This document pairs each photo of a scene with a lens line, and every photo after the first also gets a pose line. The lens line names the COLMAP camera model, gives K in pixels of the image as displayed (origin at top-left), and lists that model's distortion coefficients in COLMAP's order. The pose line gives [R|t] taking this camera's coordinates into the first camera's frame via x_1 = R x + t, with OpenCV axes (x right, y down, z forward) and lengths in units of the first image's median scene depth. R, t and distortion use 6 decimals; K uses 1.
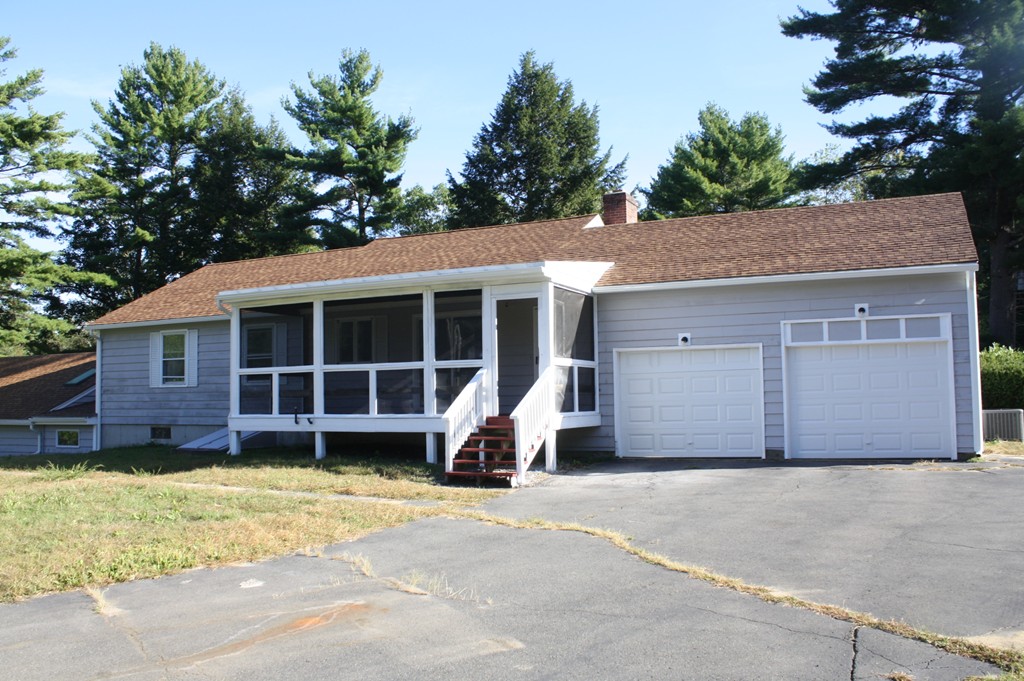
lens RADIAL K [[844.1, 0, 511.6], [0, 844.1, 353.3], [0, 0, 1]] dist [-0.111233, 0.003086]
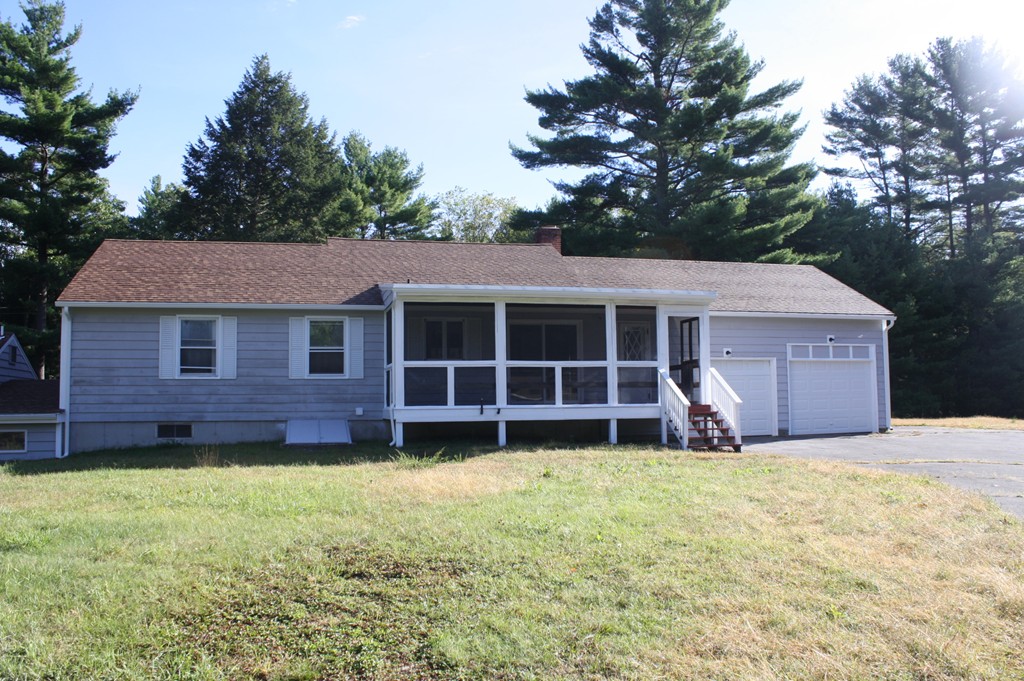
lens RADIAL K [[844.1, 0, 511.6], [0, 844.1, 353.3], [0, 0, 1]] dist [-0.111233, 0.003086]
pose [[0.778270, 0.045200, 0.626300, -0.878494], [-0.033472, 0.998974, -0.030502, 0.036431], [-0.627037, 0.002775, 0.778985, 0.120496]]
